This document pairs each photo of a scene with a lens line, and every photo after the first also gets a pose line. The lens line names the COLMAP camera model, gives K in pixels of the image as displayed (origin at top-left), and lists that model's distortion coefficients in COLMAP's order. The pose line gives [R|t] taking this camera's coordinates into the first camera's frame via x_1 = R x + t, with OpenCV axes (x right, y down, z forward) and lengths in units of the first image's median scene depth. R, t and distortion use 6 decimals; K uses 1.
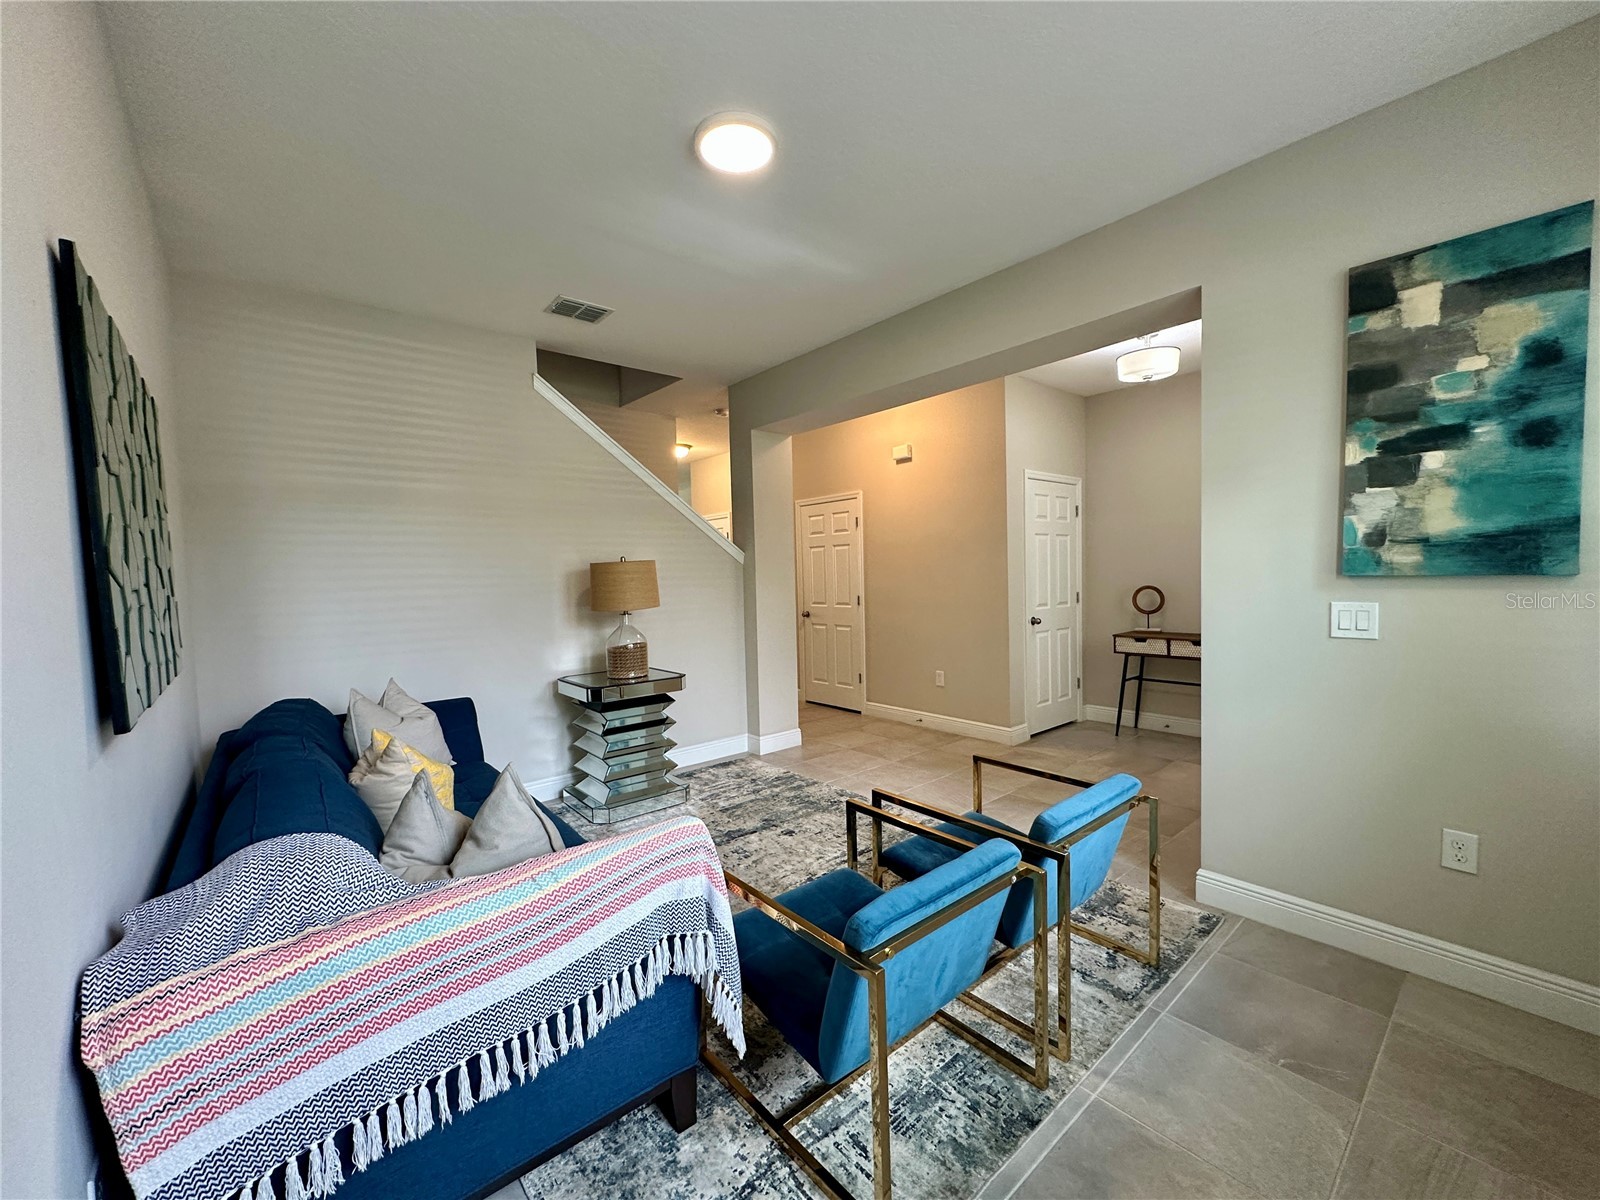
lens RADIAL K [[639.0, 0, 796.7], [0, 639.0, 599.9], [0, 0, 1]] dist [-0.003283, 0.001076]
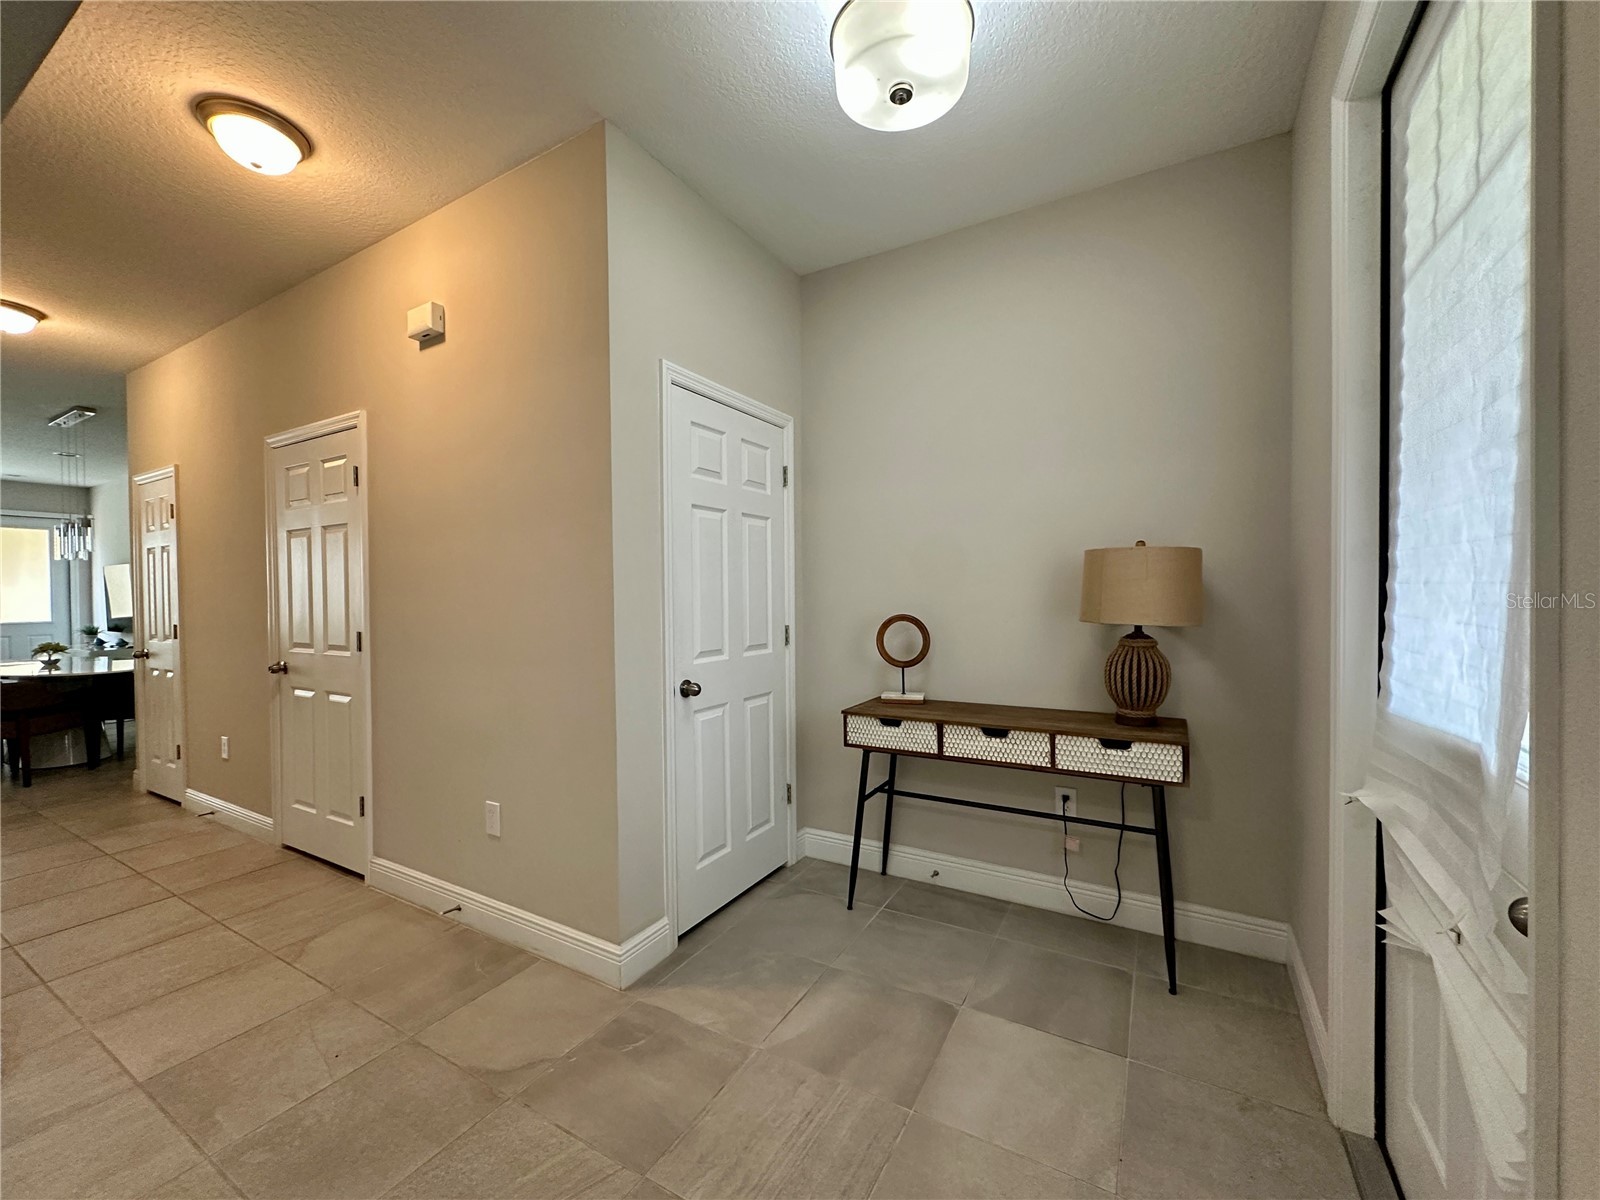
lens RADIAL K [[639.0, 0, 797.5], [0, 639.0, 605.8], [0, 0, 1]] dist [-0.003283, 0.001076]
pose [[0.941186, 0.008014, 0.337794, 0.289879], [0.001823, 0.999584, -0.028793, -0.013979], [-0.337885, 0.027716, 0.940779, 0.531724]]
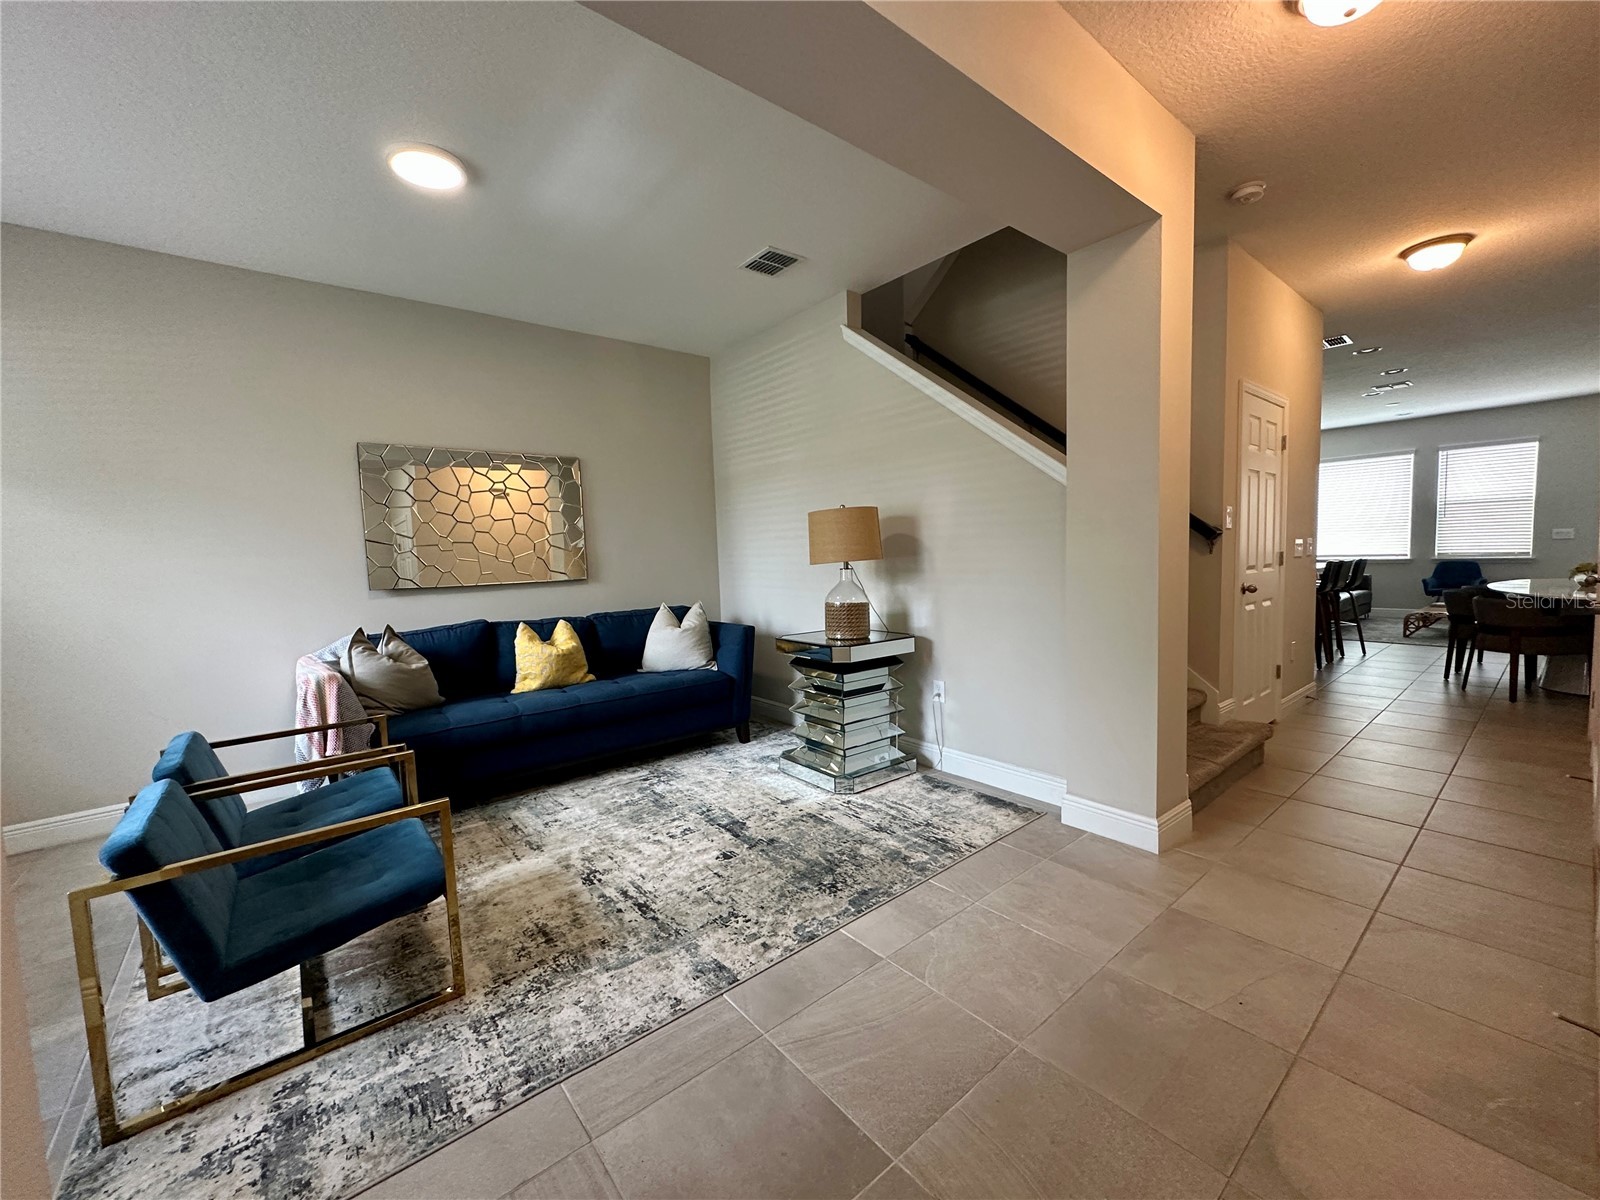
lens RADIAL K [[639.0, 0, 802.9], [0, 639.0, 601.9], [0, 0, 1]] dist [-0.003283, 0.001076]
pose [[-0.009696, 0.106634, -0.994251, 0.484948], [-0.009625, 0.994242, 0.106727, -0.020147], [0.999907, 0.010605, -0.008614, 0.724774]]
